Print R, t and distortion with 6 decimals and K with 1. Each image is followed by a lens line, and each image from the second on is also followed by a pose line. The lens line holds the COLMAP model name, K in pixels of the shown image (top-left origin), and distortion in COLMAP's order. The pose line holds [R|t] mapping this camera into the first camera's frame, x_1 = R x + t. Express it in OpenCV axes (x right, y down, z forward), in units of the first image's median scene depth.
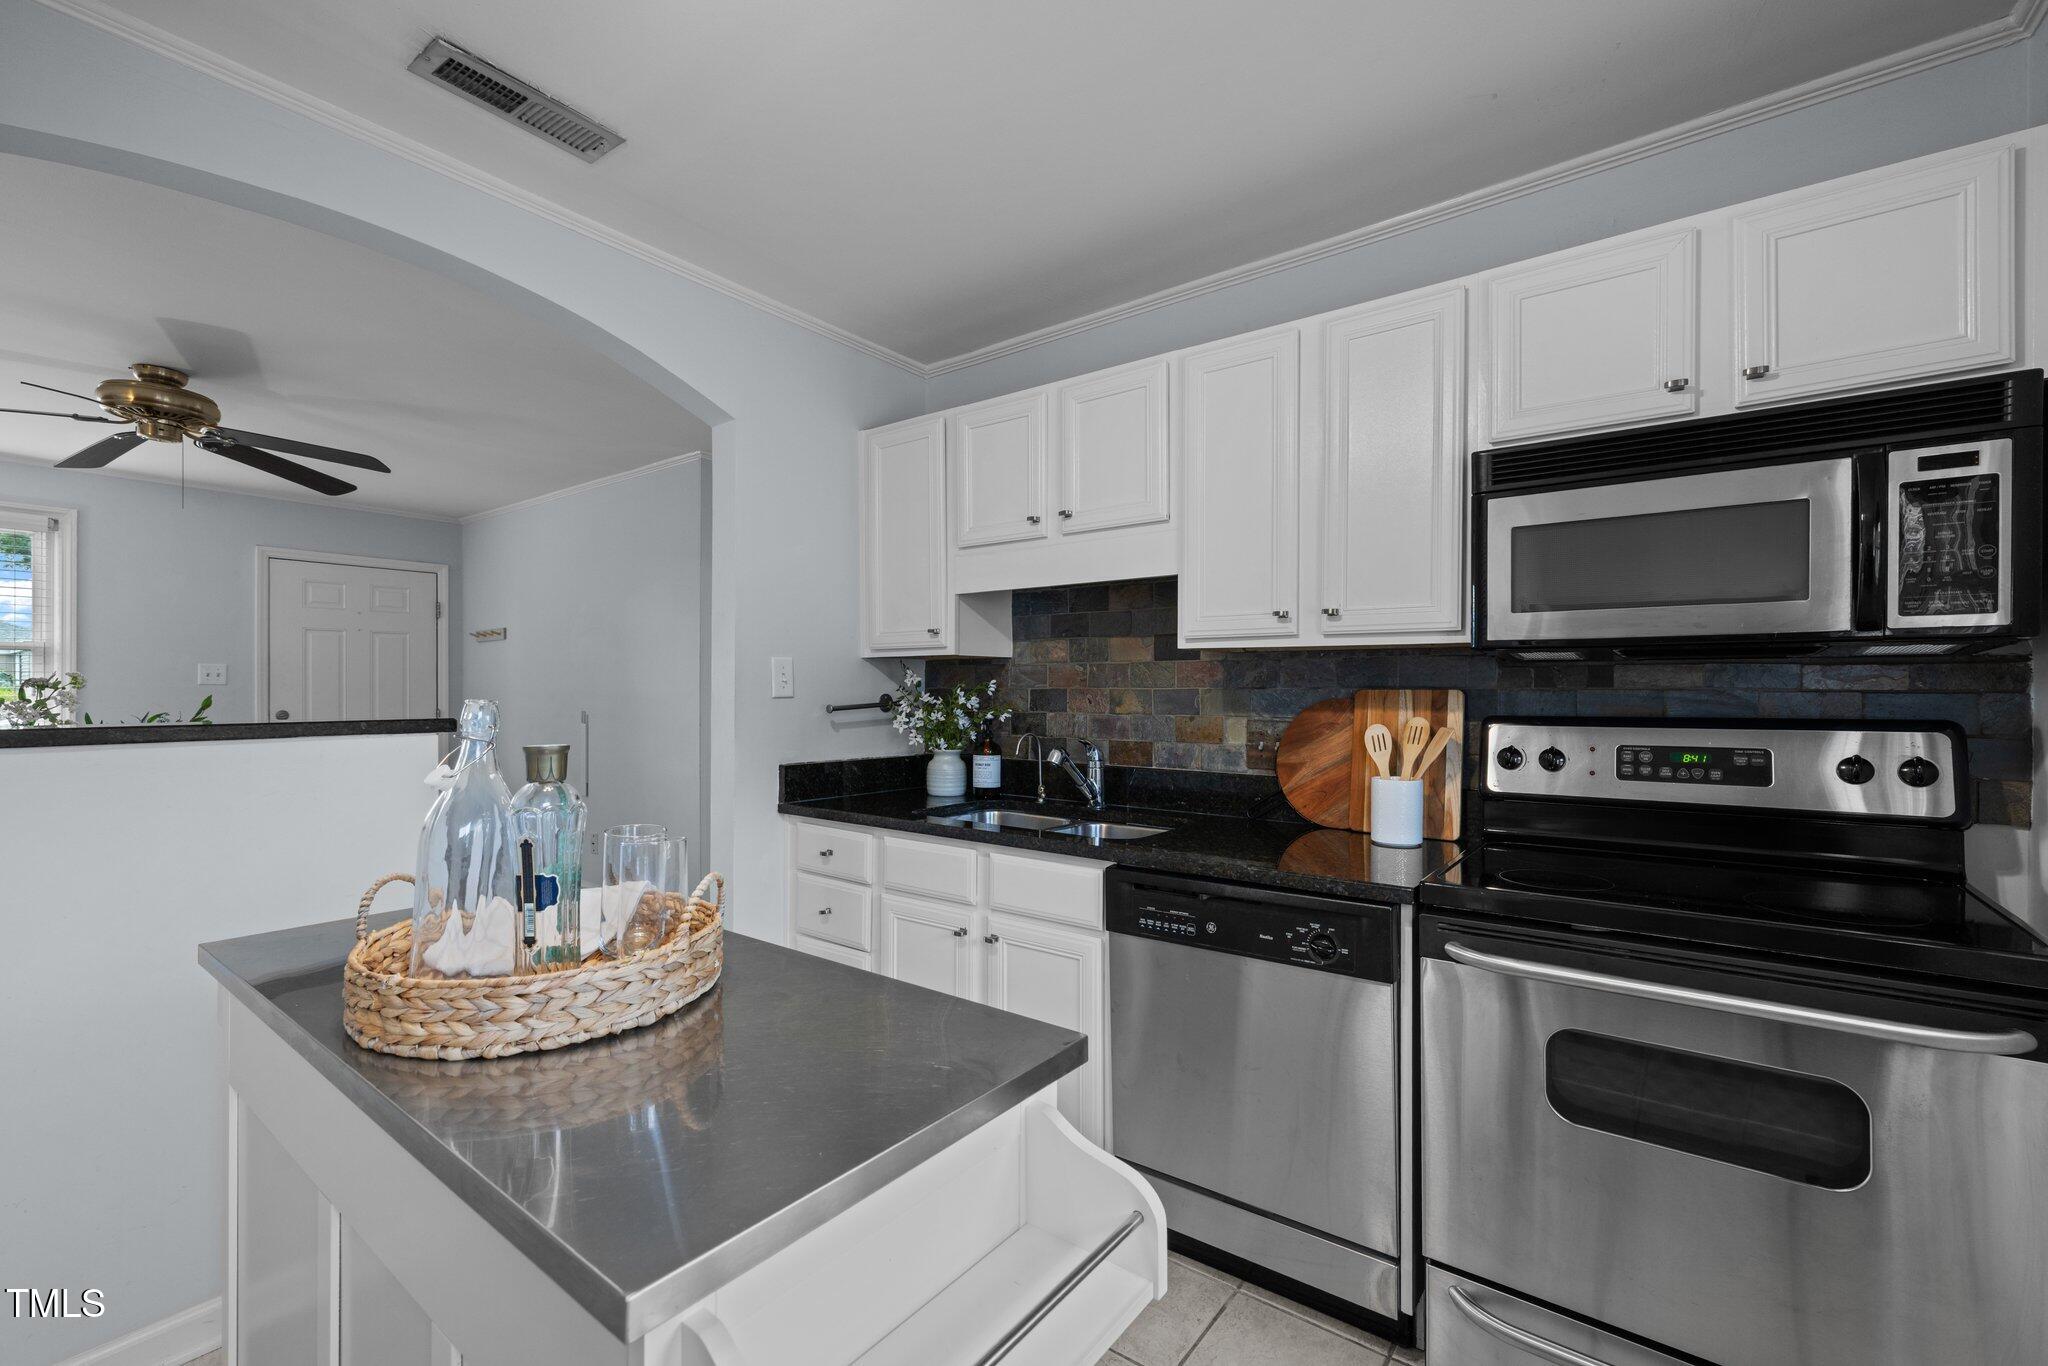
lens RADIAL K [[864.6, 0, 1028.7], [0, 864.6, 688.4], [0, 0, 1]] dist [0.002078, -0.000486]
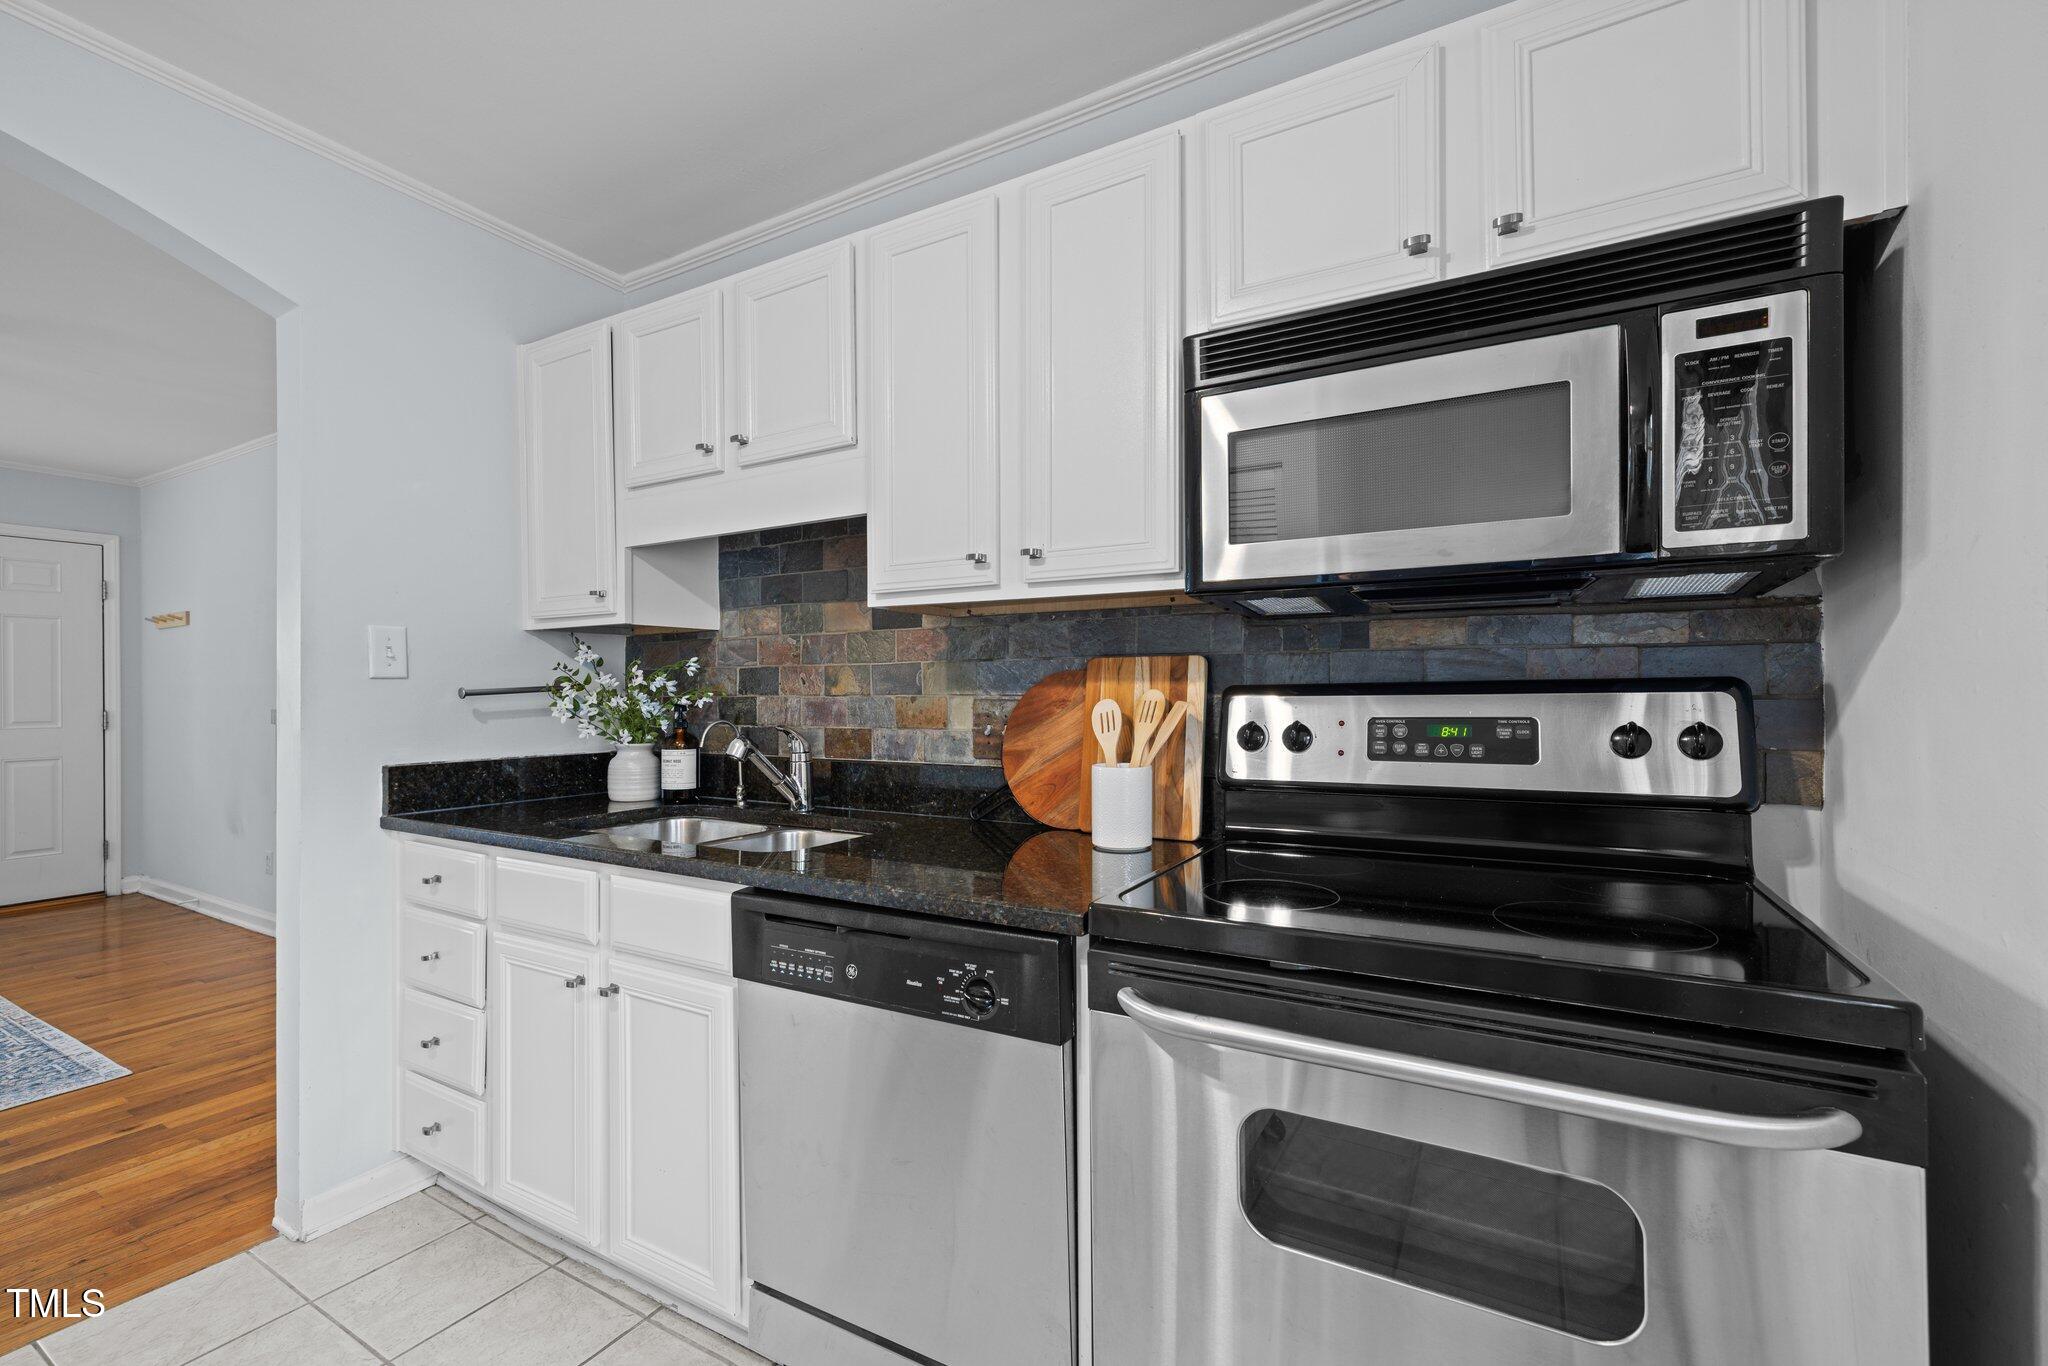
lens RADIAL K [[856.3, 0, 1025.6], [0, 856.3, 688.2], [0, 0, 1]] dist [-0.000581, -0.000060]
pose [[0.991055, -0.007006, 0.133271, 0.236683], [0.007431, 0.999969, -0.002693, 0.035024], [-0.133248, 0.003659, 0.991076, 0.232334]]
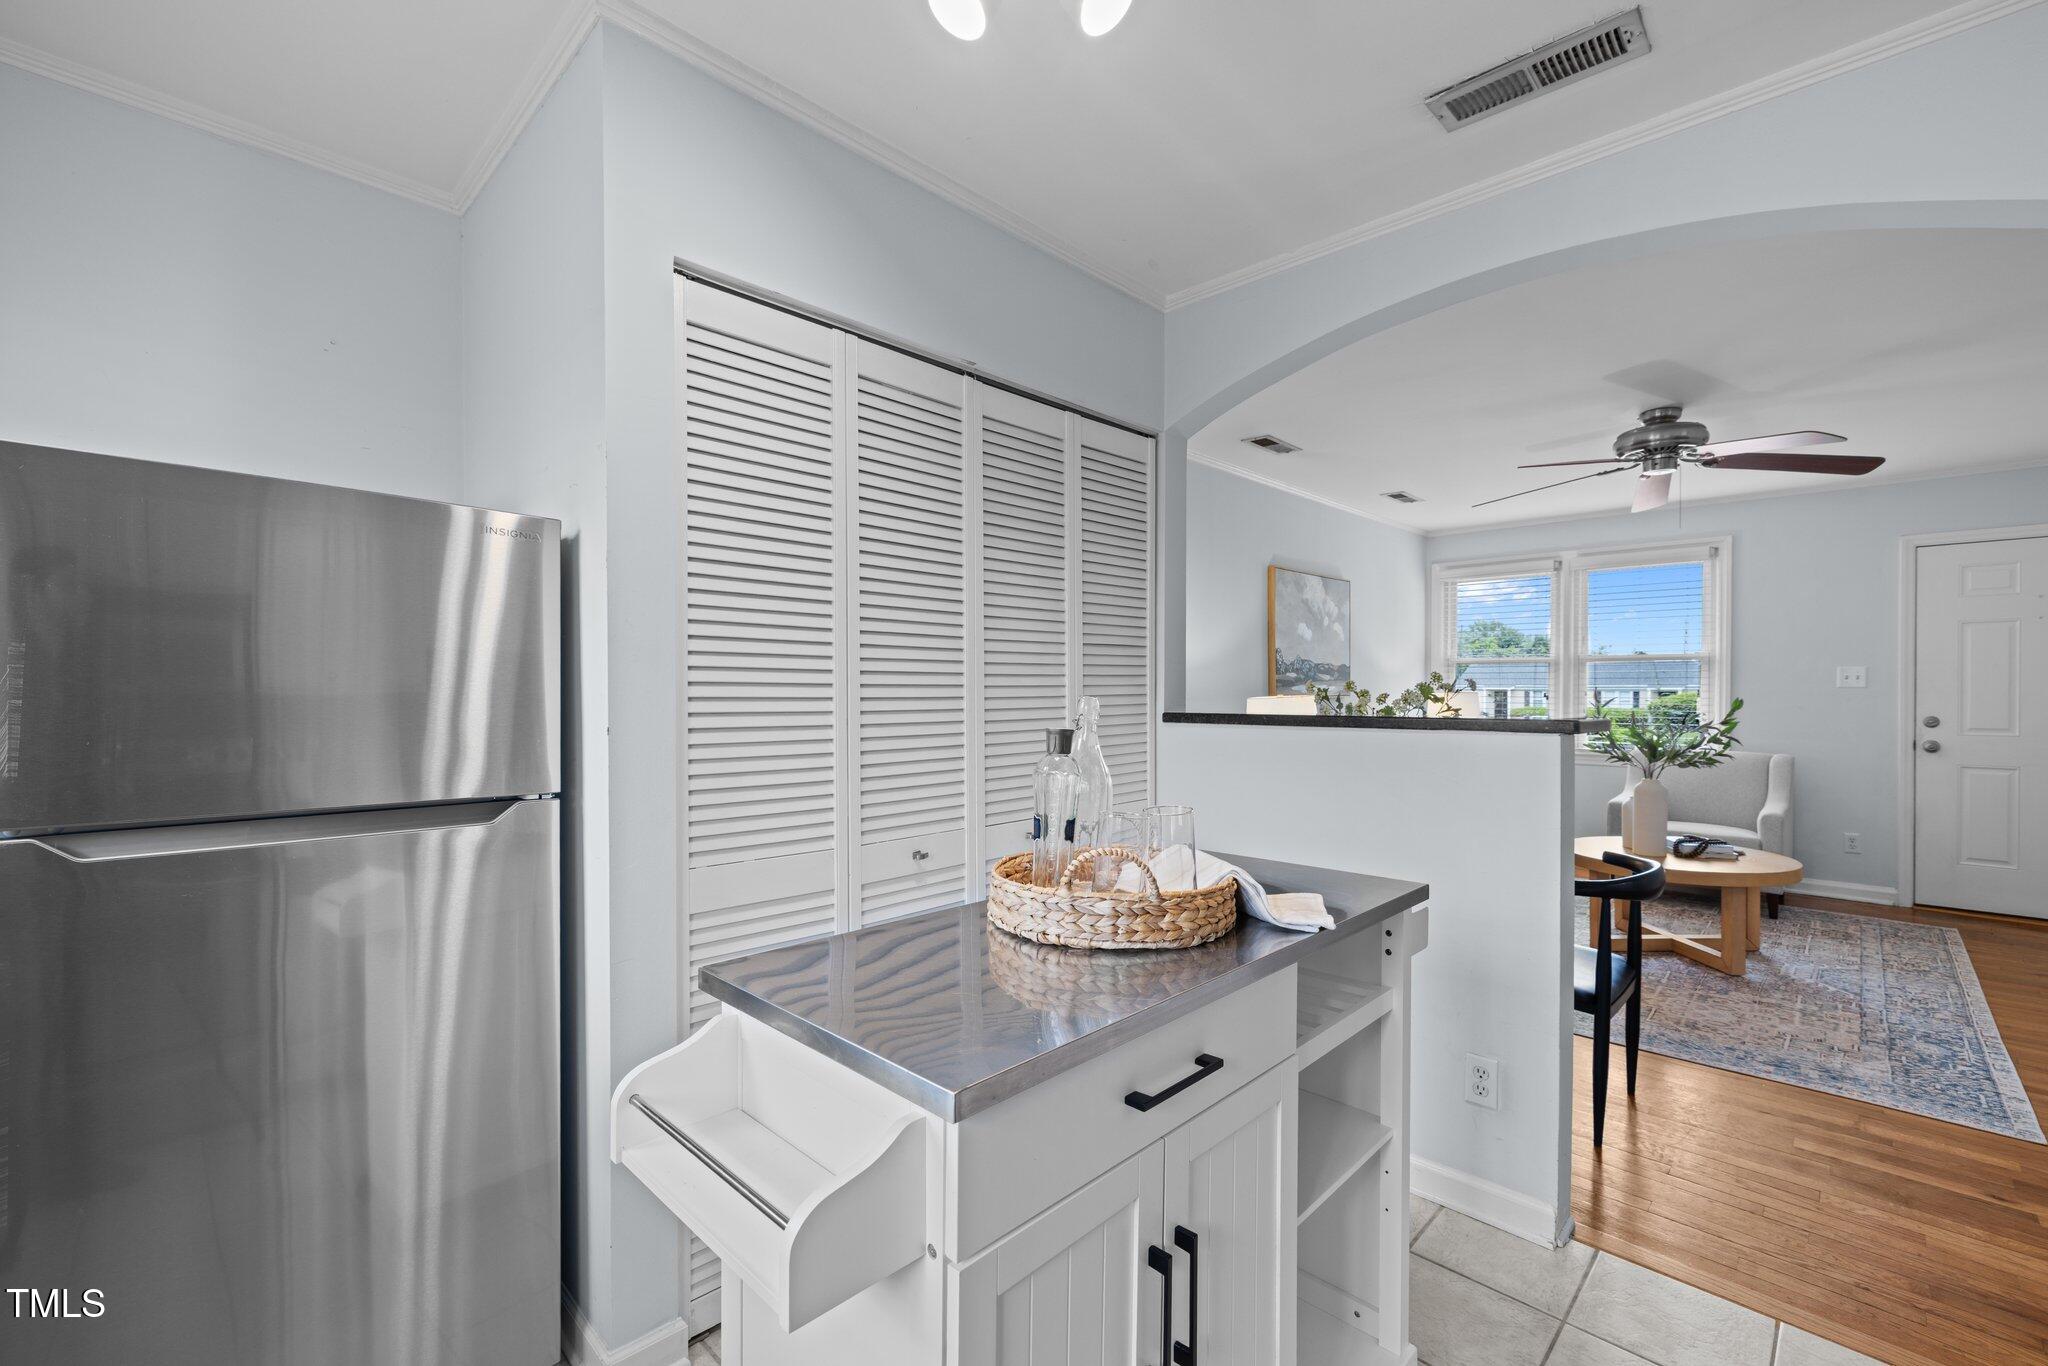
lens RADIAL K [[871.0, 0, 1023.3], [0, 871.0, 697.4], [0, 0, 1]] dist [0.002026, 0.000402]
pose [[-0.120684, 0.006383, -0.992670, 0.382603], [-0.000816, 0.999978, 0.006529, 0.002683], [0.992691, 0.001598, -0.120676, 0.494107]]
